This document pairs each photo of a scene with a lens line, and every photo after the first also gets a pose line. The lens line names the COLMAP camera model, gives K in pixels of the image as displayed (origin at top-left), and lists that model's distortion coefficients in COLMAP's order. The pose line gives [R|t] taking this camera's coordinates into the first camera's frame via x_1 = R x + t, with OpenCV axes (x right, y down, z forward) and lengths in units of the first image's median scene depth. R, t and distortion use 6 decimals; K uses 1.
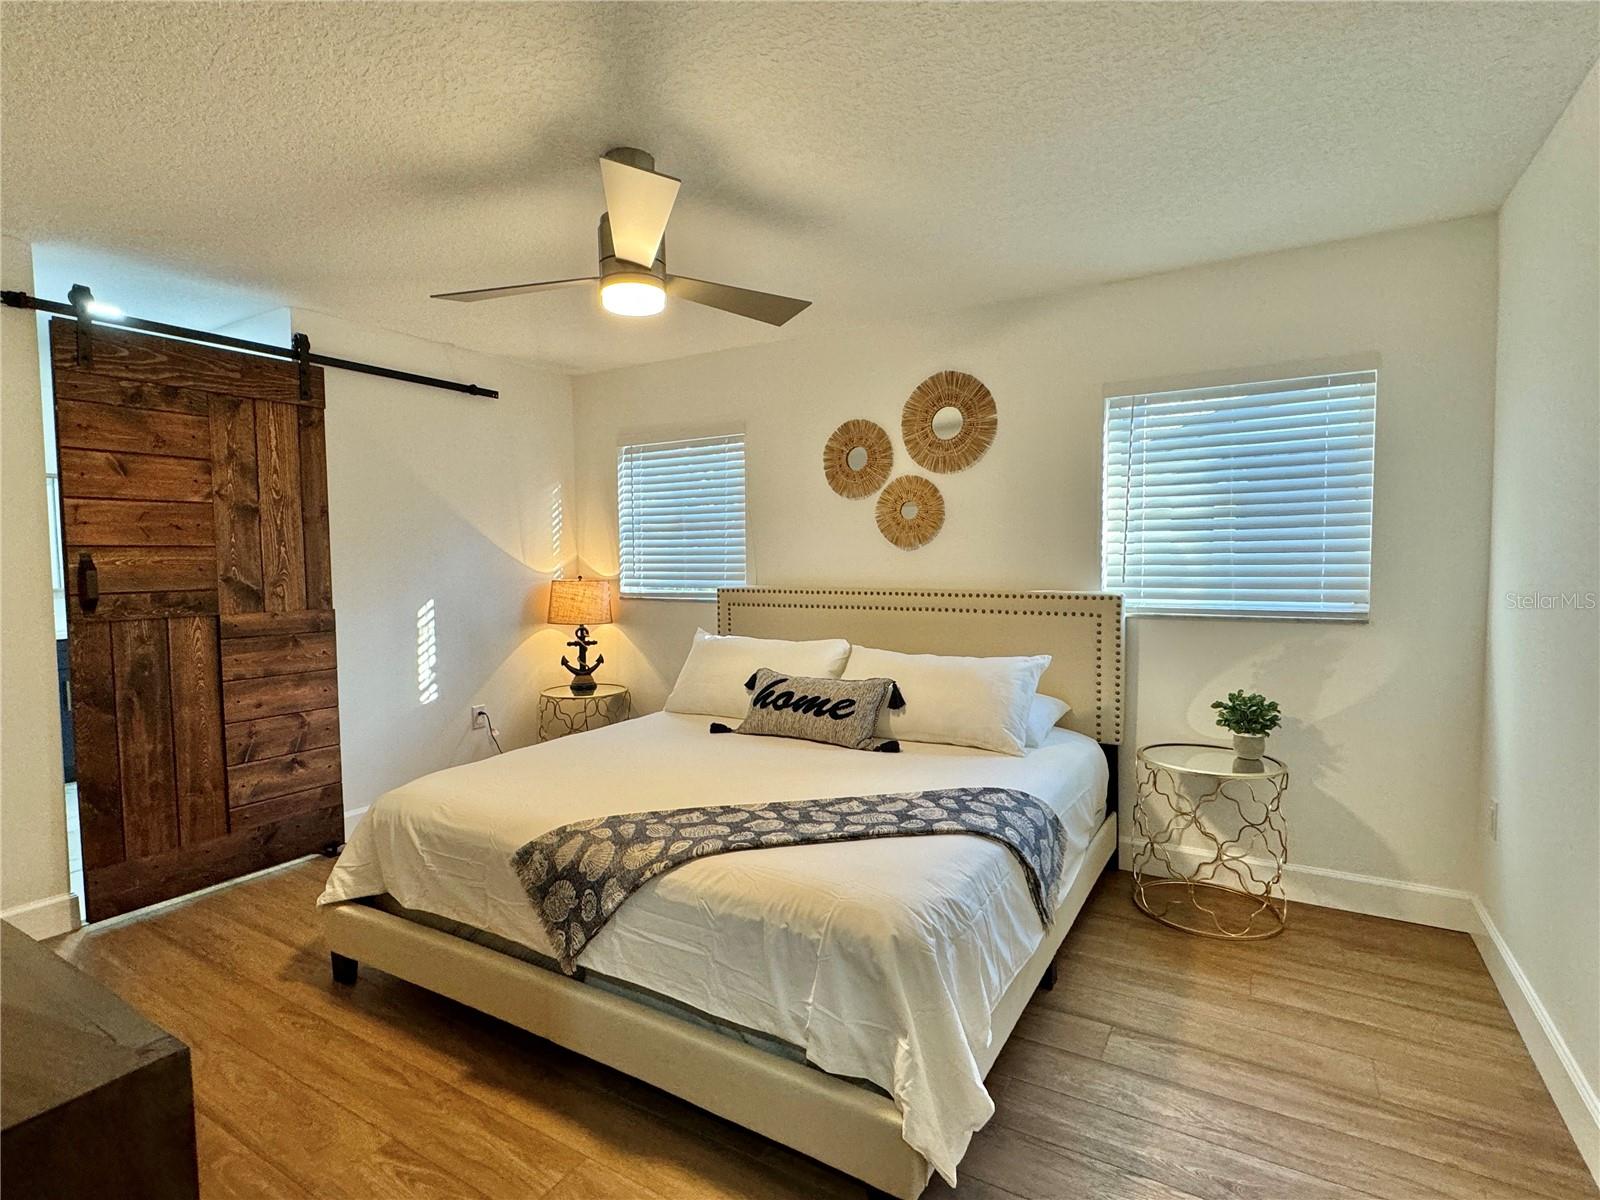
lens RADIAL K [[793.4, 0, 800.6], [0, 793.4, 601.7], [0, 0, 1]] dist [0.001624, 0.000121]
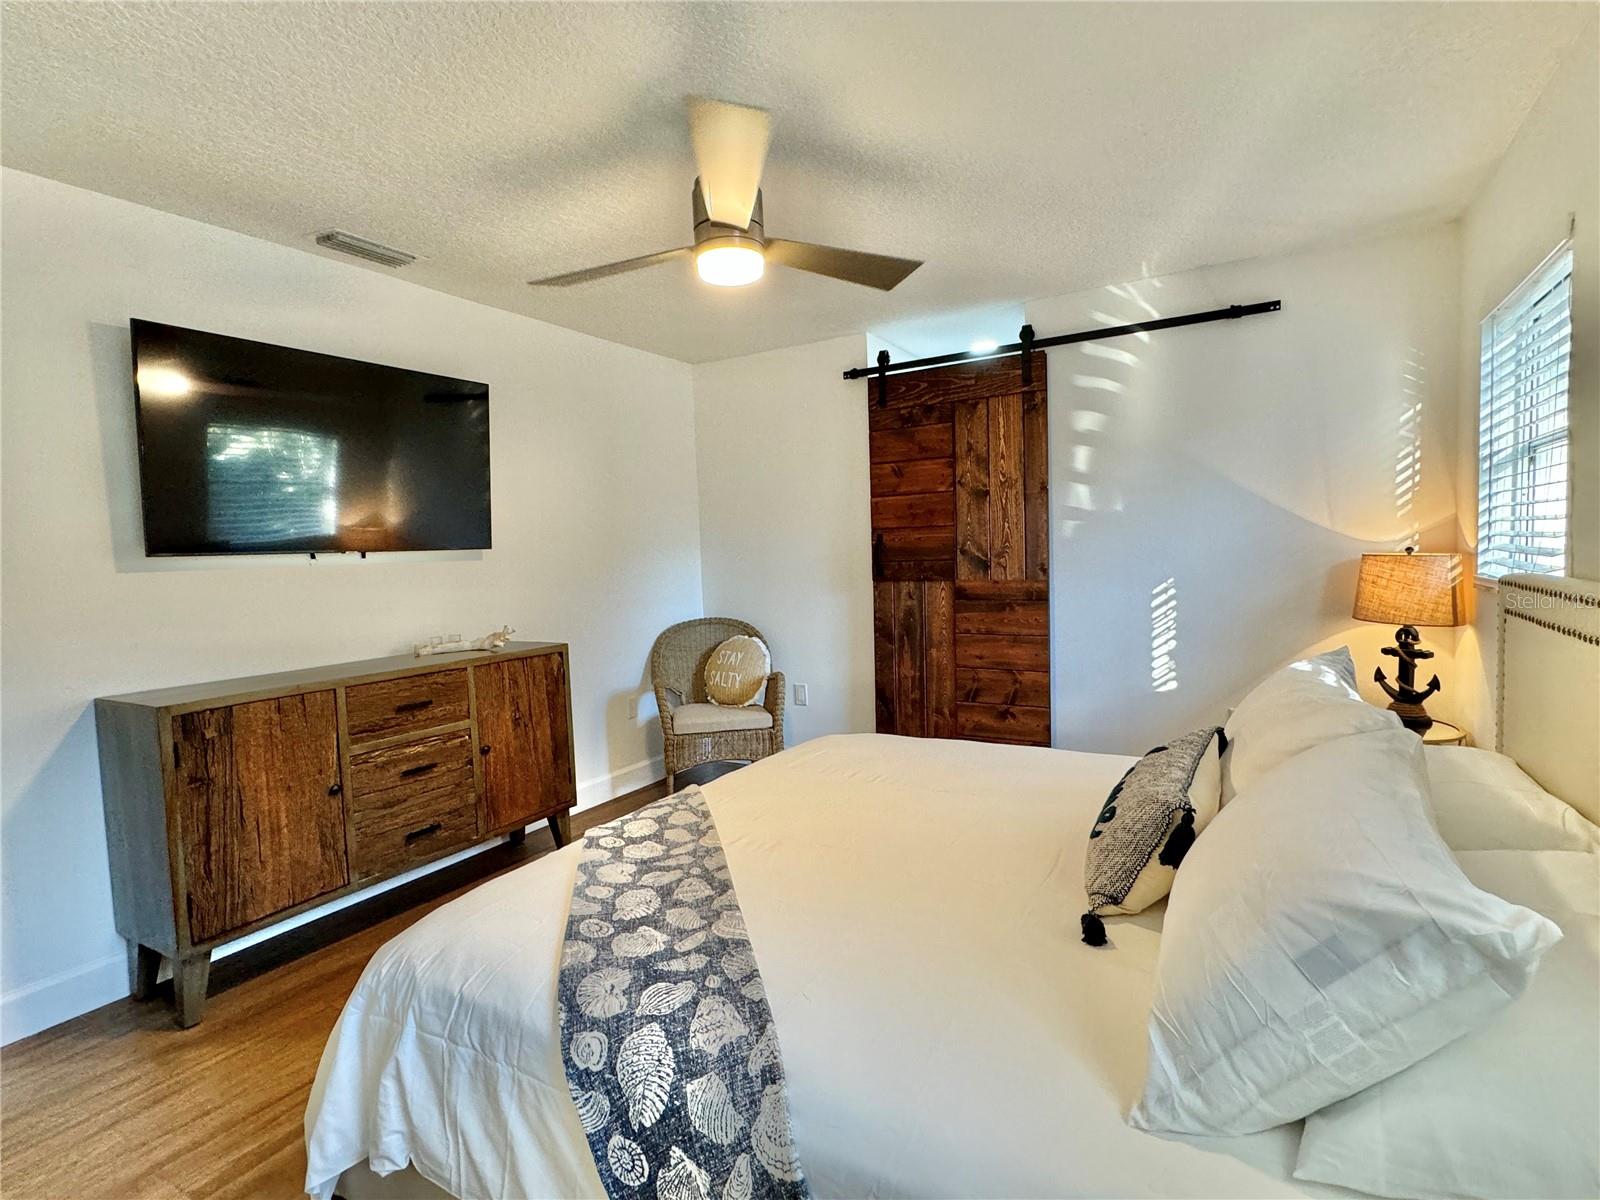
lens RADIAL K [[793.4, 0, 796.7], [0, 793.4, 598.9], [0, 0, 1]] dist [0.001624, 0.000121]
pose [[0.010987, 0.073965, -0.997200, 0.543068], [-0.021026, 0.997057, 0.073723, -0.042520], [0.999719, 0.020157, 0.012510, 0.770993]]
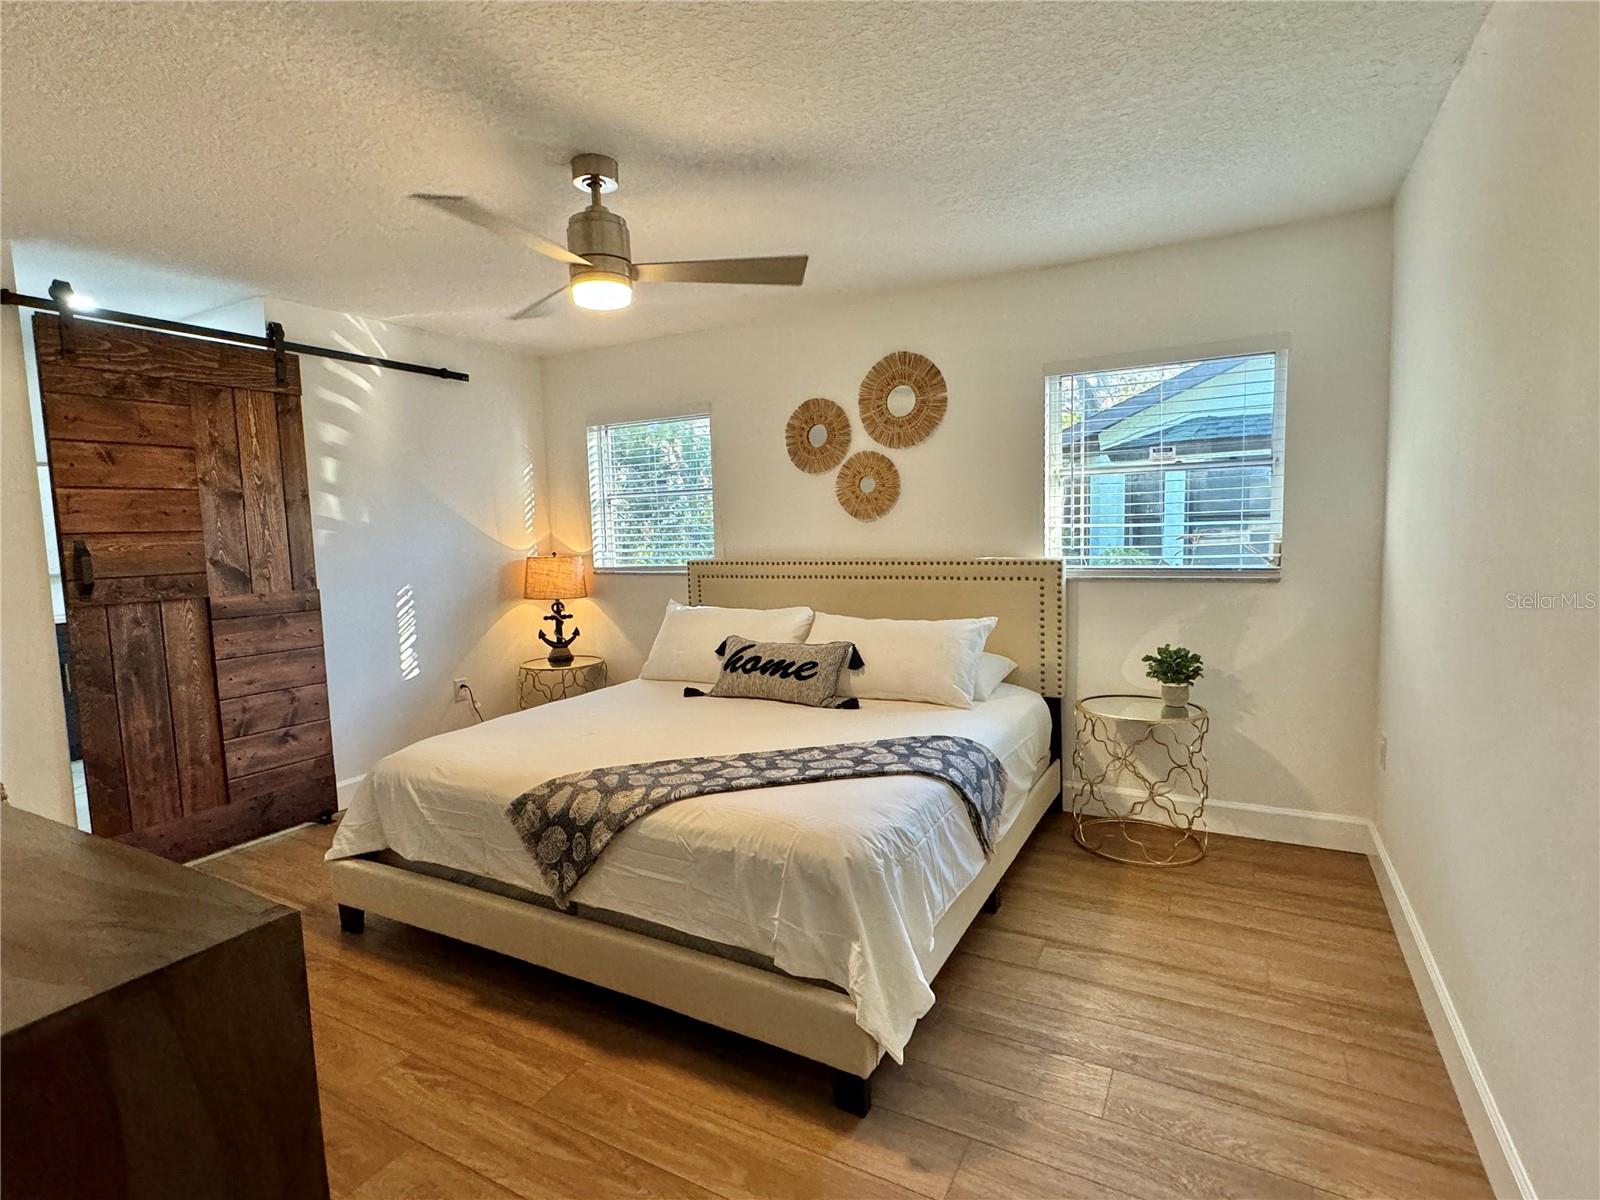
lens RADIAL K [[793.4, 0, 800.4], [0, 793.4, 601.9], [0, 0, 1]] dist [0.001624, 0.000121]
pose [[0.999147, -0.022421, 0.034684, 0.009099], [0.021150, 0.999106, 0.036607, 0.001628], [-0.035474, -0.035842, 0.998728, -0.075164]]
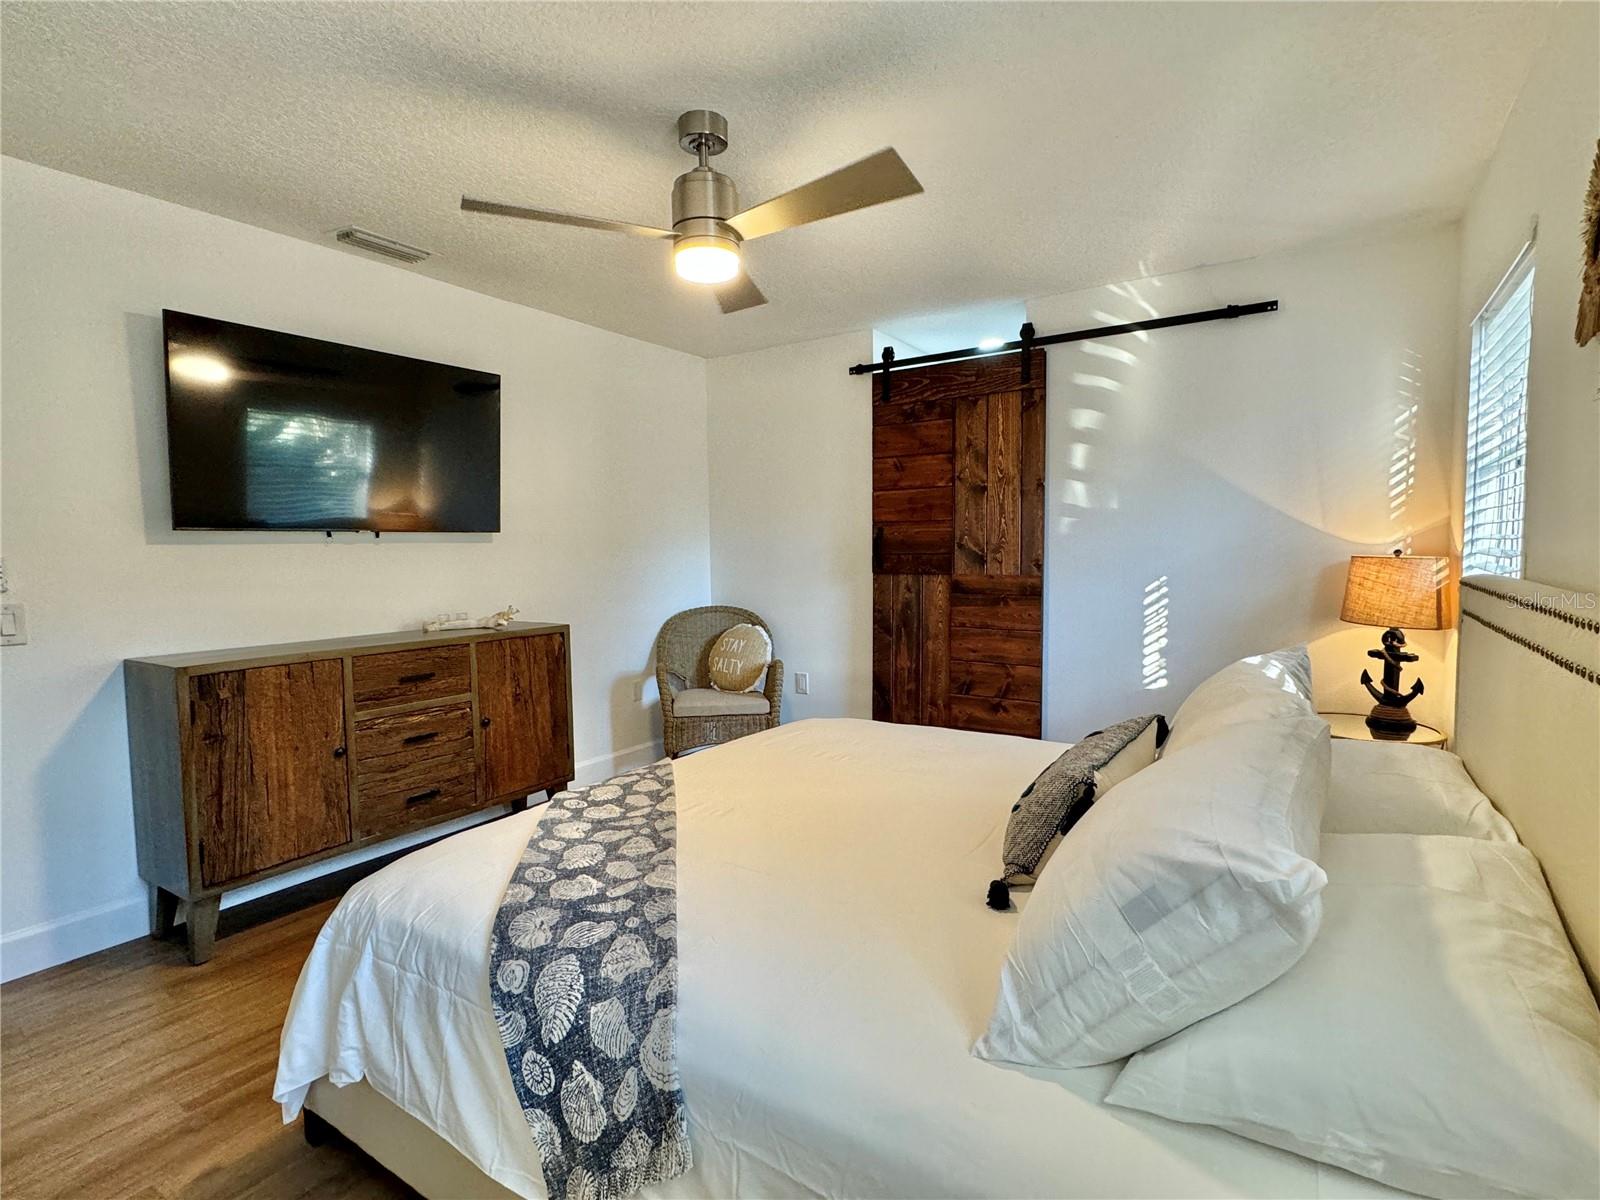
lens RADIAL K [[793.4, 0, 794.9], [0, 793.4, 598.2], [0, 0, 1]] dist [0.001624, 0.000121]
pose [[-0.038843, 0.077311, -0.996250, 0.575774], [-0.043122, 0.995944, 0.078969, -0.035548], [0.998314, 0.046028, -0.035352, 0.834668]]
